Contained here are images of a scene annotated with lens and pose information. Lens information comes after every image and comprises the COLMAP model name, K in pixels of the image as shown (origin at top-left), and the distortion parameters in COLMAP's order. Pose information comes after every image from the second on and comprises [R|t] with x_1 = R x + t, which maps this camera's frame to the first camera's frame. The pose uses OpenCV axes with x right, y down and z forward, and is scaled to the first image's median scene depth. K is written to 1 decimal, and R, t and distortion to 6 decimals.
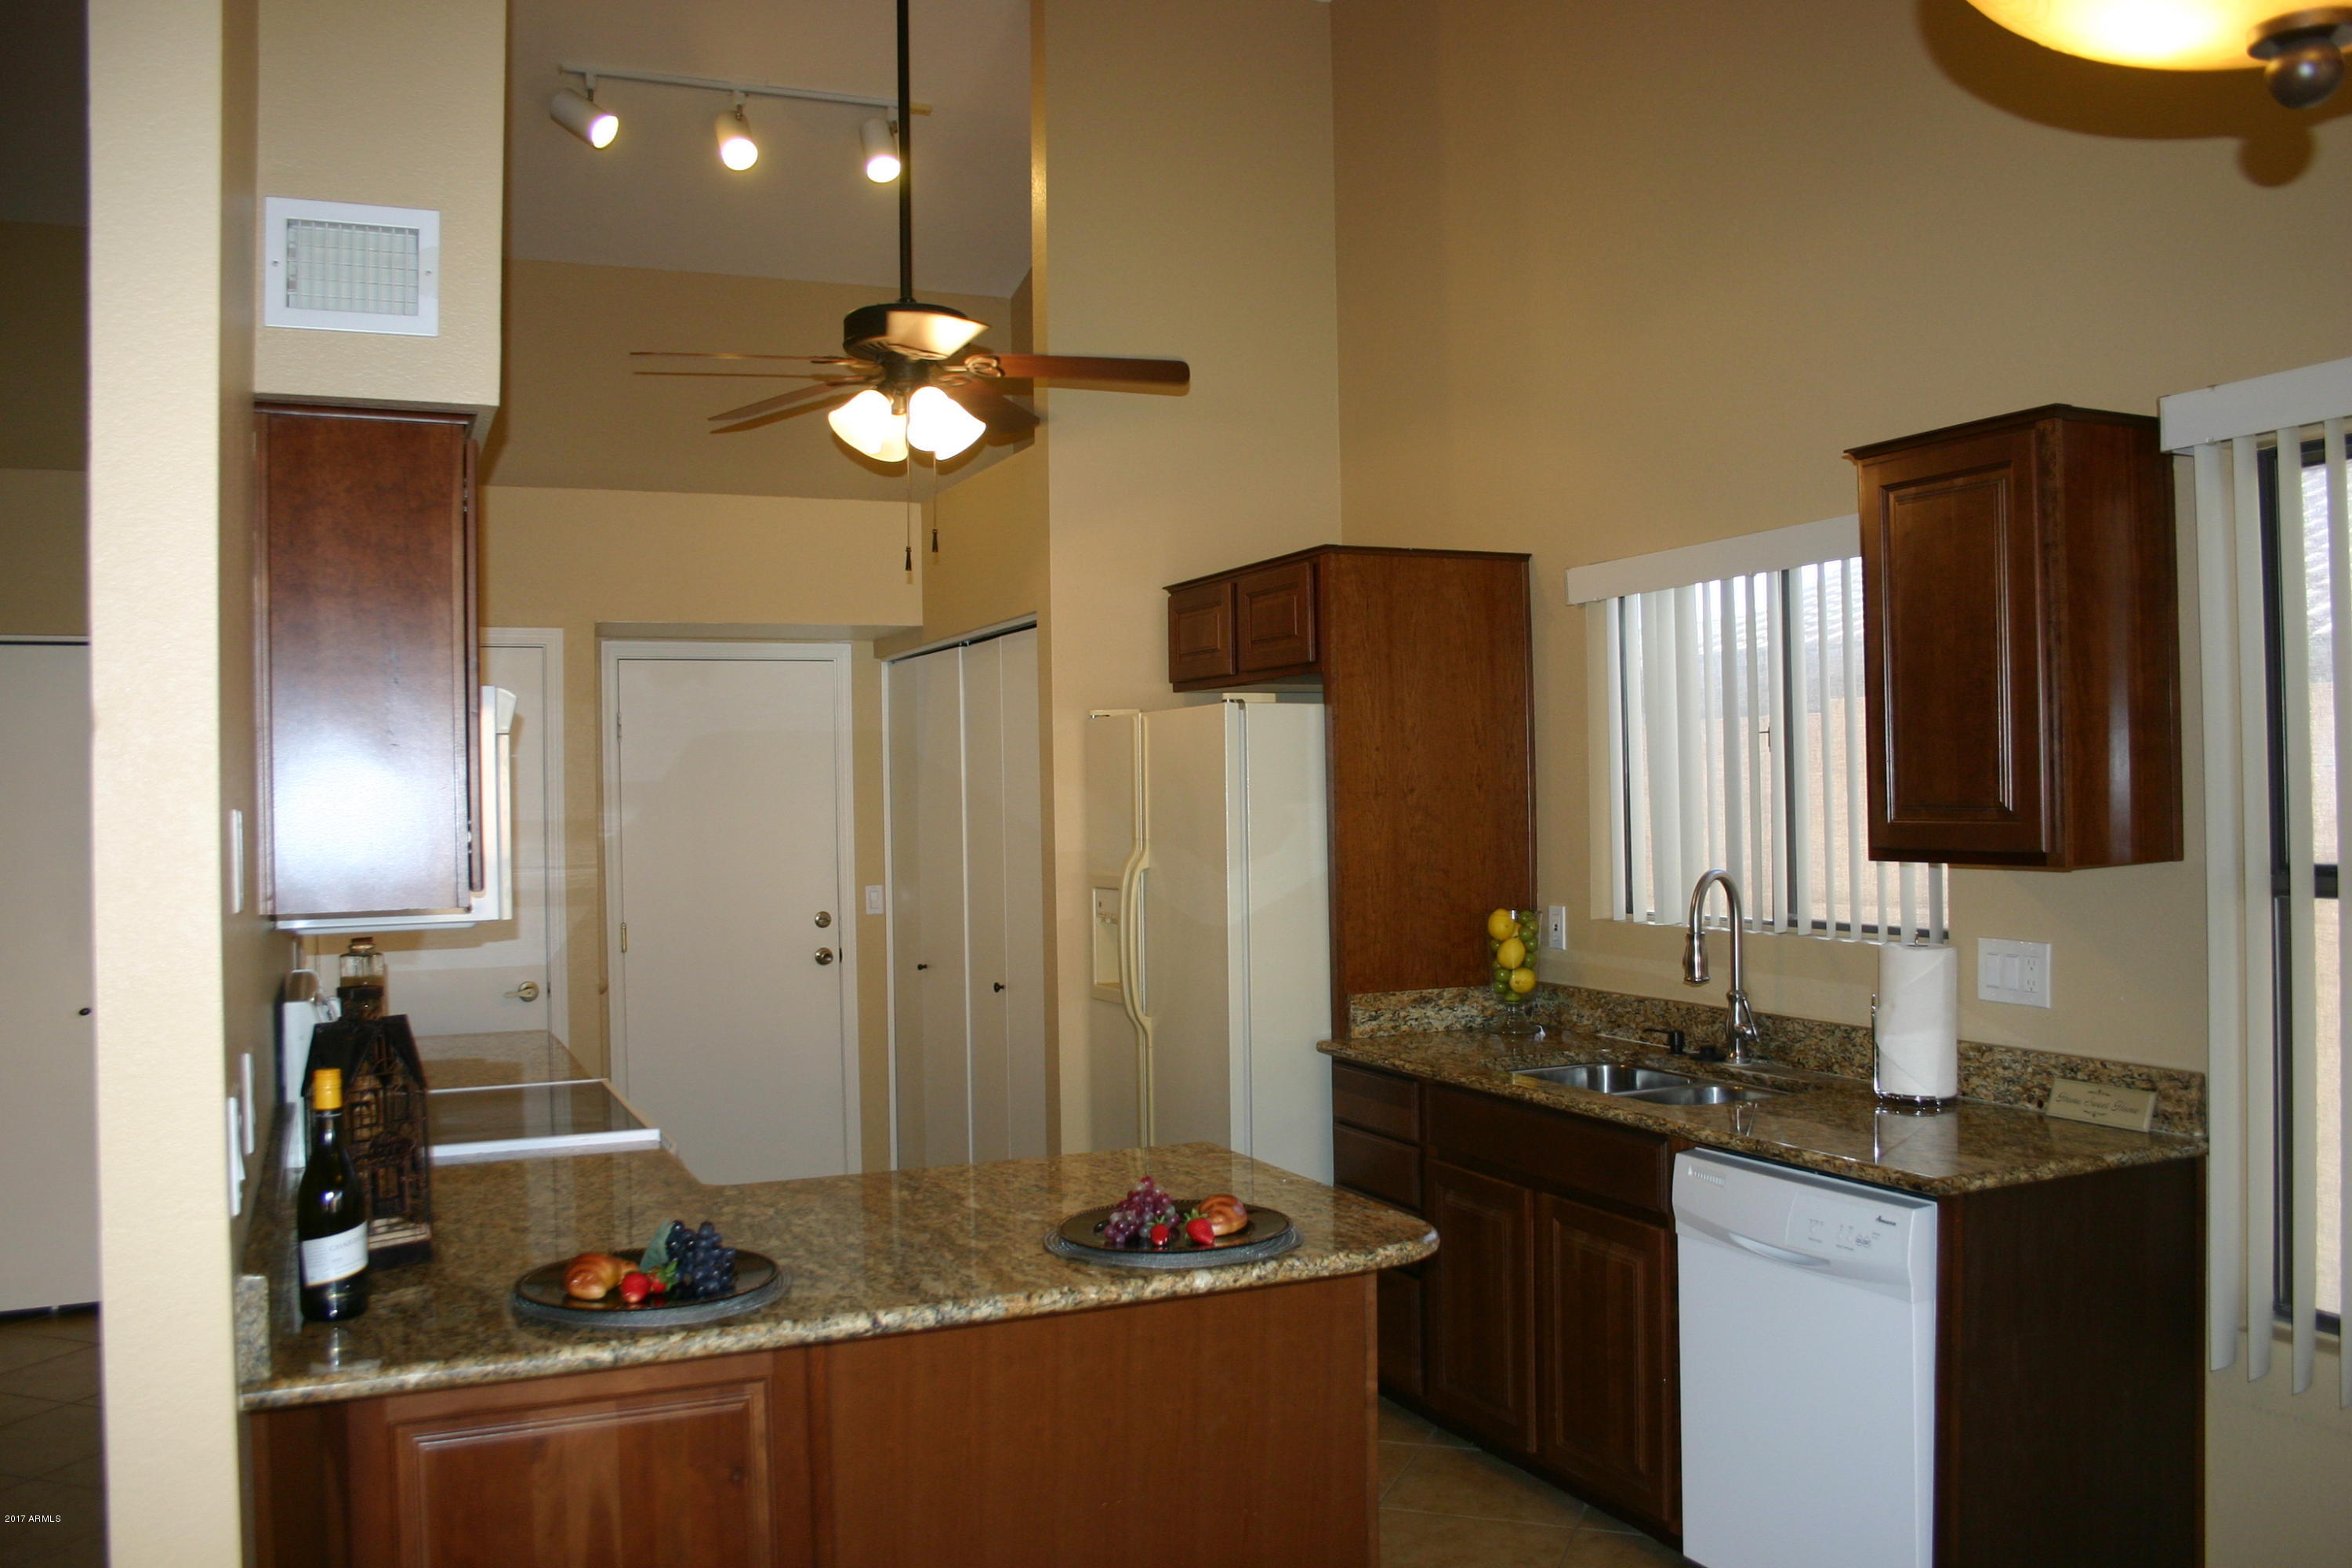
lens RADIAL K [[1936.0, 0, 1182.8], [0, 1936.0, 784.2], [0, 0, 1]] dist [-0.142085, 0.116284]
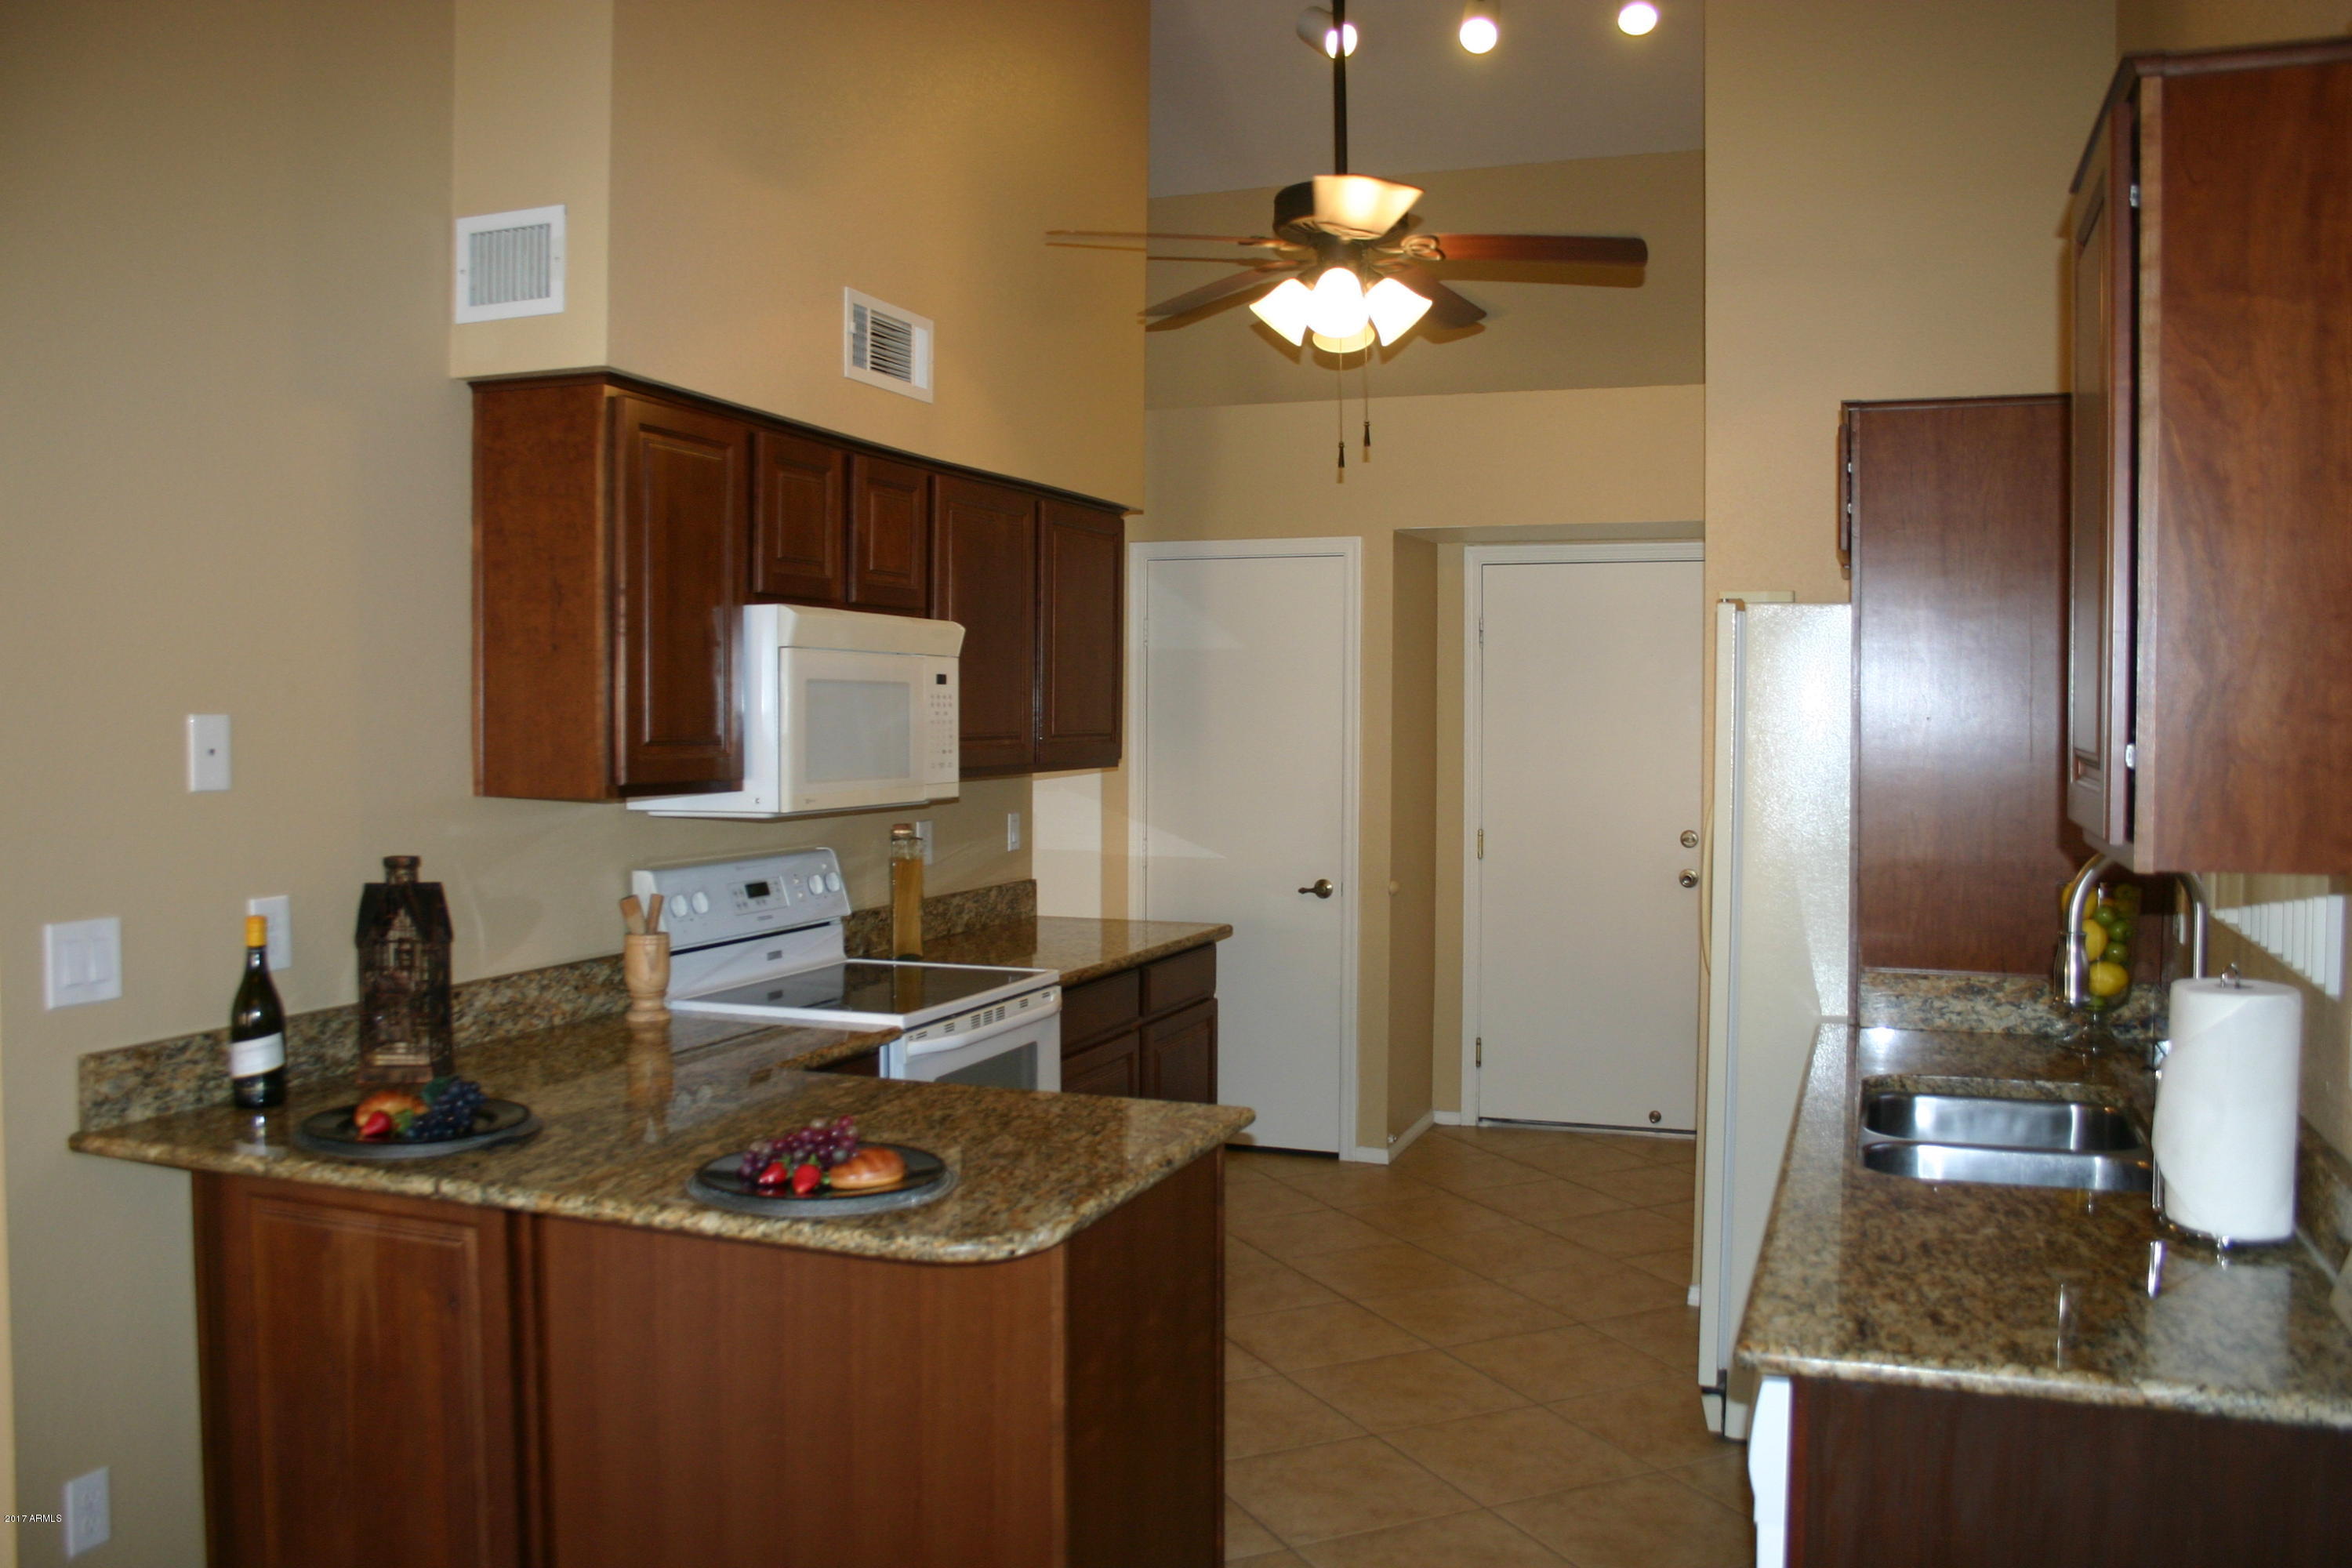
lens RADIAL K [[1936.0, 0, 1186.2], [0, 1936.0, 774.0], [0, 0, 1]] dist [-0.142085, 0.116284]
pose [[0.710438, 0.041413, -0.702541, 0.618332], [-0.009113, 0.998725, 0.049657, -0.010656], [0.703701, -0.028876, 0.709909, 0.366772]]
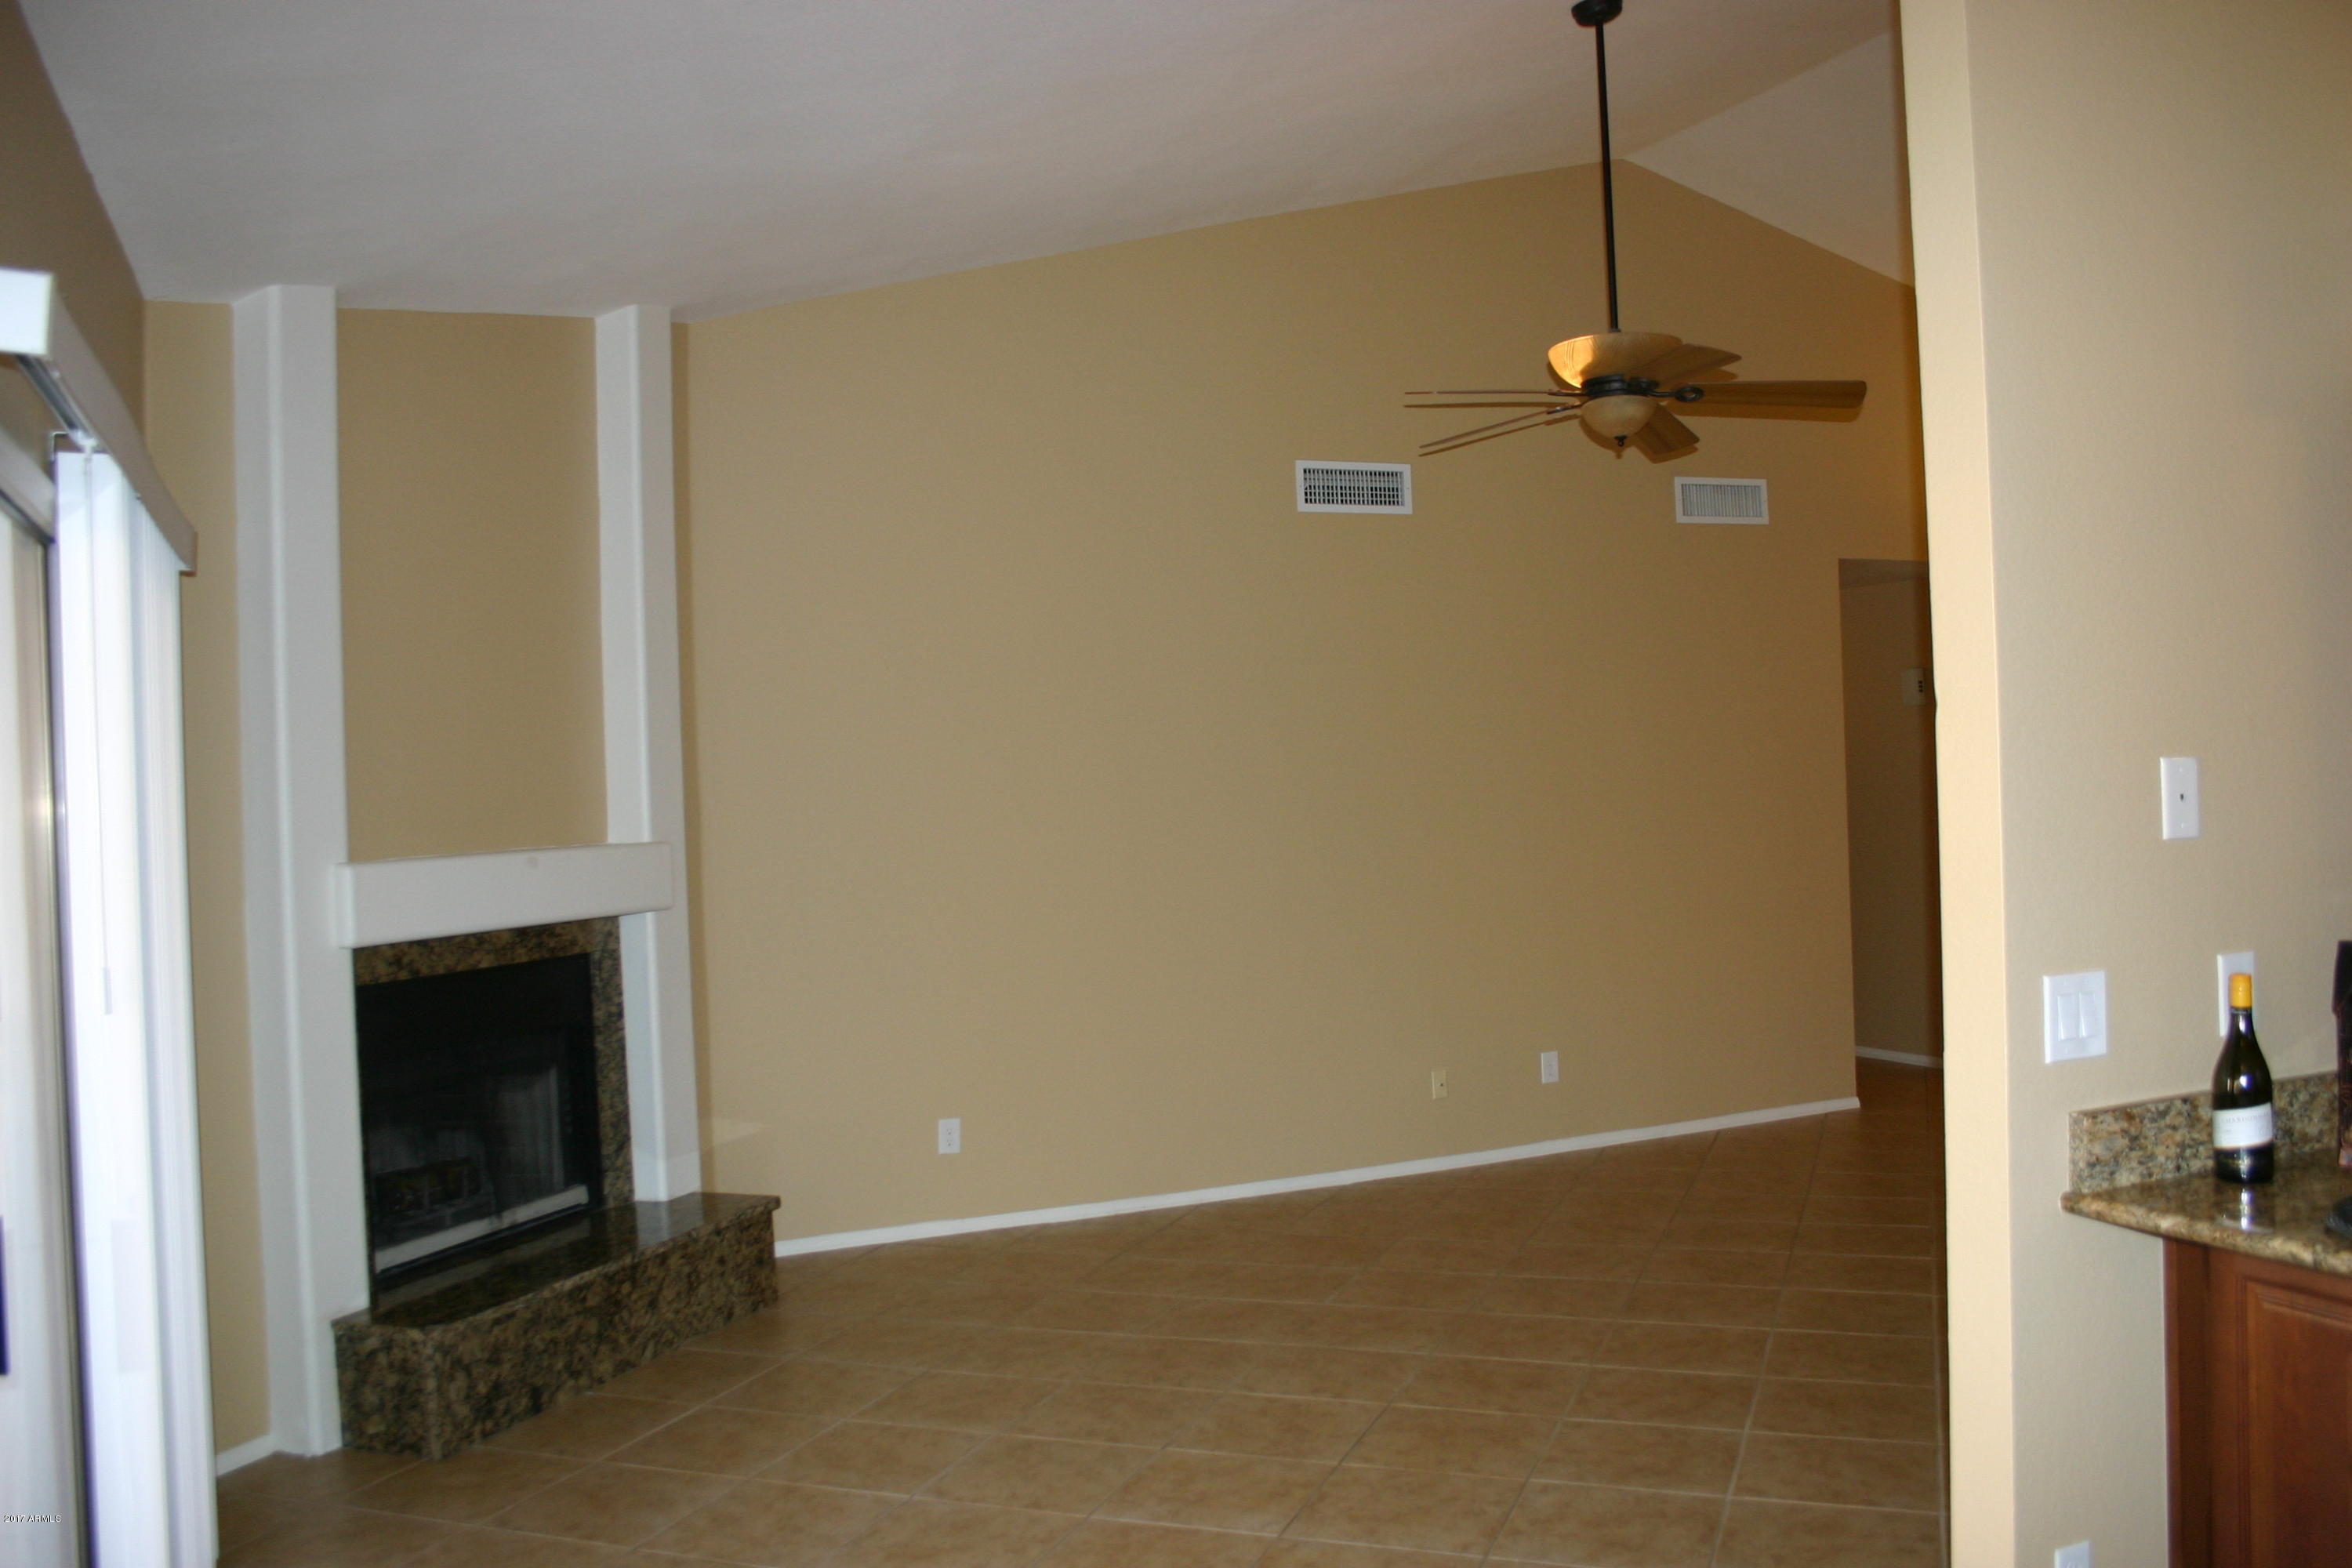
lens RADIAL K [[1936.0, 0, 1185.9], [0, 1936.0, 774.1], [0, 0, 1]] dist [-0.142085, 0.116284]
pose [[-0.001888, 0.015594, -0.999877, 0.500175], [0.035892, 0.999235, 0.015516, -0.012018], [0.999354, -0.035858, -0.002446, 0.232046]]
